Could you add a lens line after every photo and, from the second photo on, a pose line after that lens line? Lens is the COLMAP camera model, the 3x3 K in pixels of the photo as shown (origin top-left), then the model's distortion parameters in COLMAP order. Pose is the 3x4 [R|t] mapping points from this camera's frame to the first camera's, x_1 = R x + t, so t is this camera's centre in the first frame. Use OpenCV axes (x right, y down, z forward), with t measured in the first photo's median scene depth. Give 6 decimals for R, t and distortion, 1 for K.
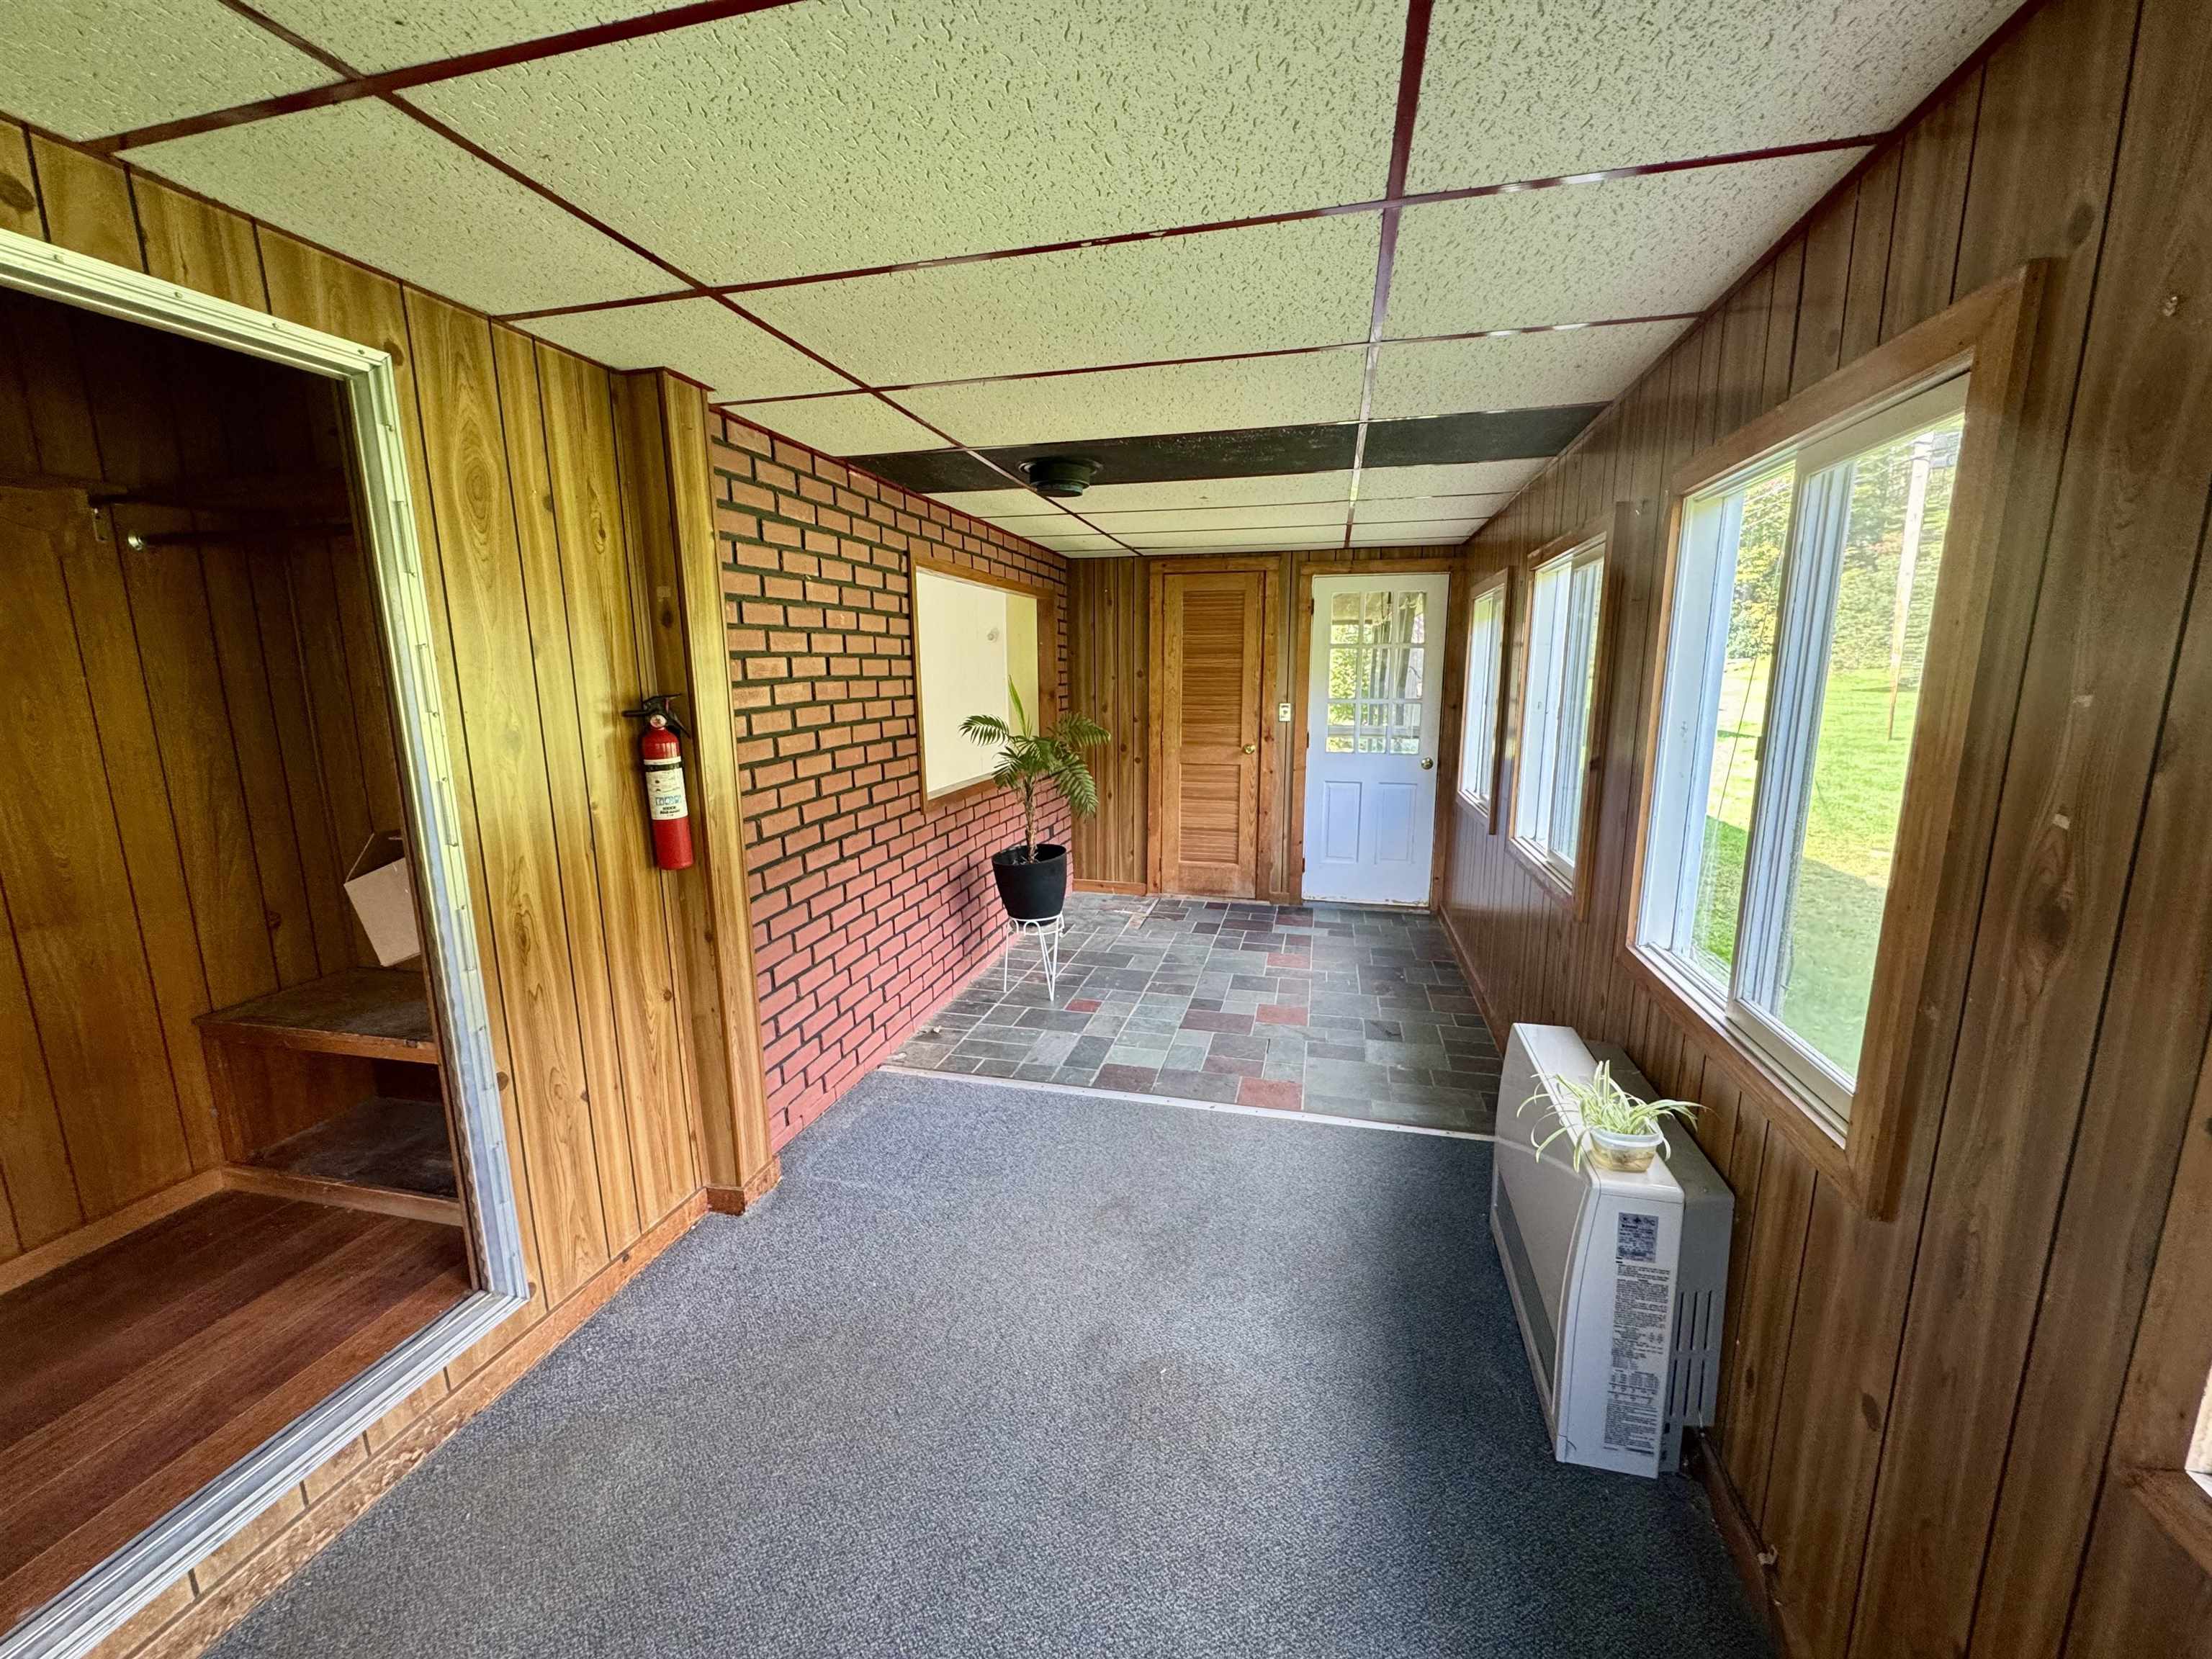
lens RADIAL K [[888.3, 0, 1107.8], [0, 888.3, 829.5], [0, 0, 1]] dist [0.000286, -0.000238]
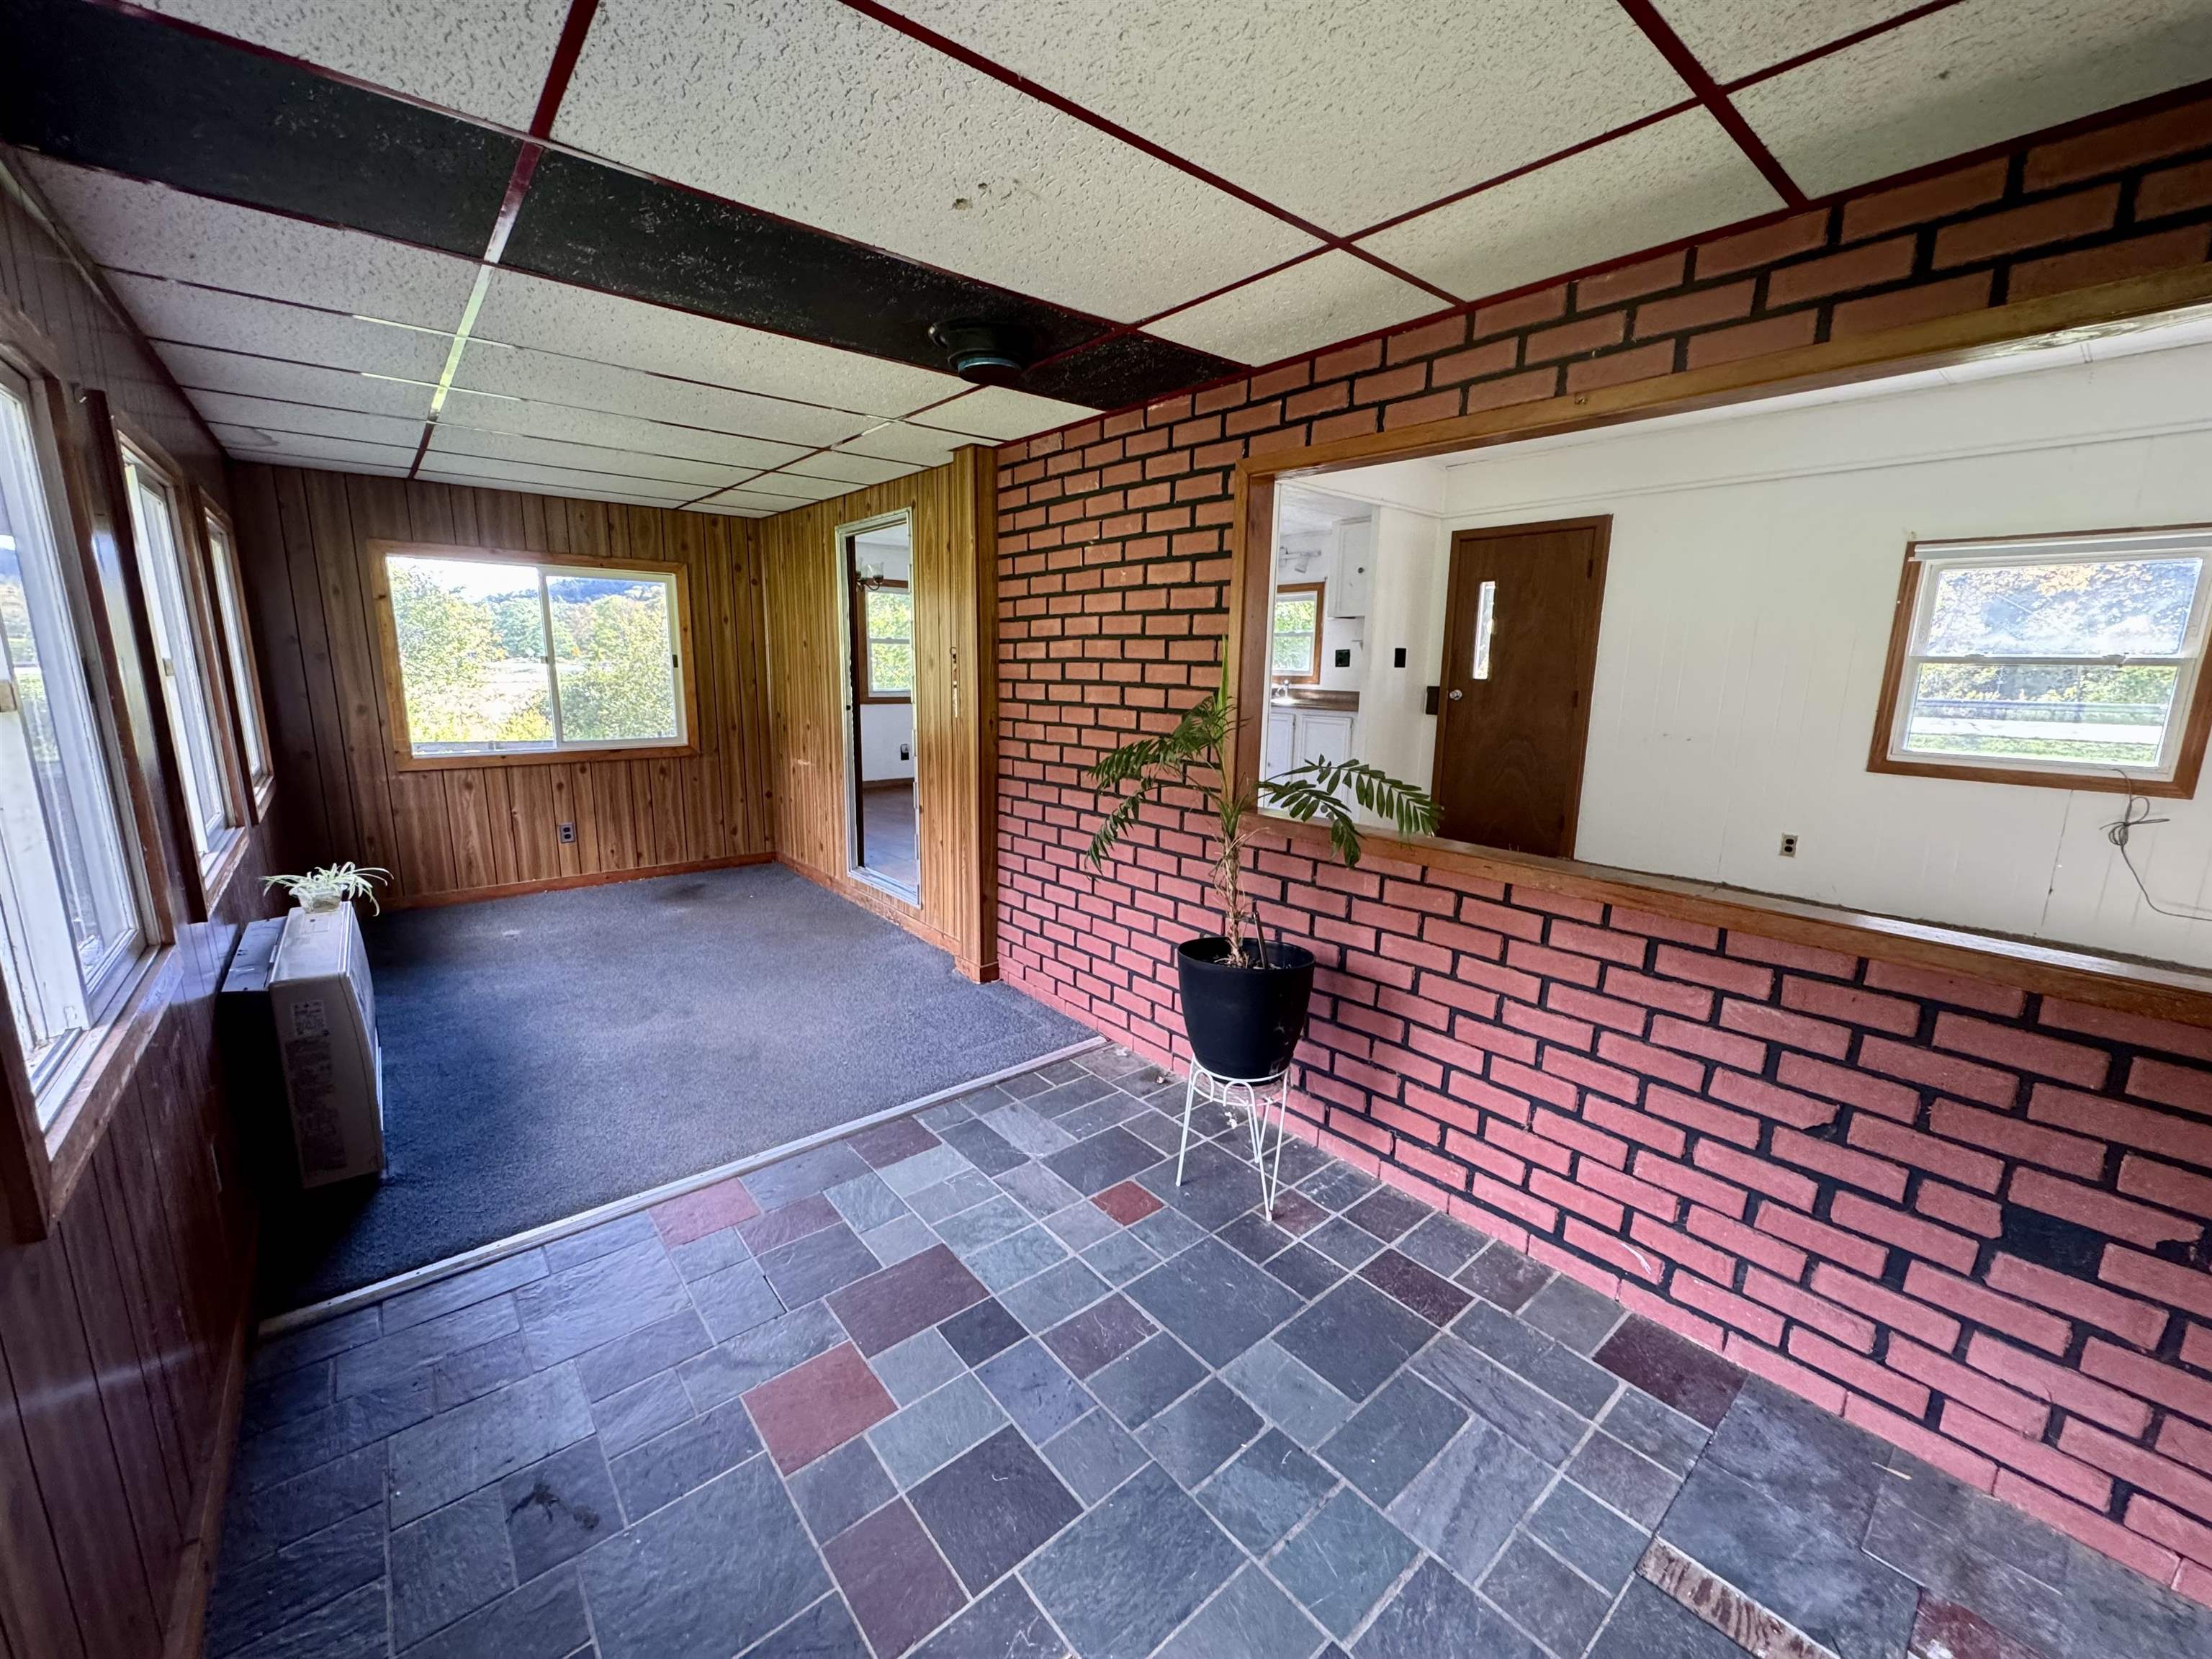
lens RADIAL K [[888.3, 0, 1104.2], [0, 888.3, 829.7], [0, 0, 1]] dist [0.000286, -0.000238]
pose [[-0.596501, 0.156652, -0.787176, 0.515079], [-0.152562, 0.940757, 0.302822, -0.263300], [0.787979, 0.300727, -0.537263, 1.570246]]
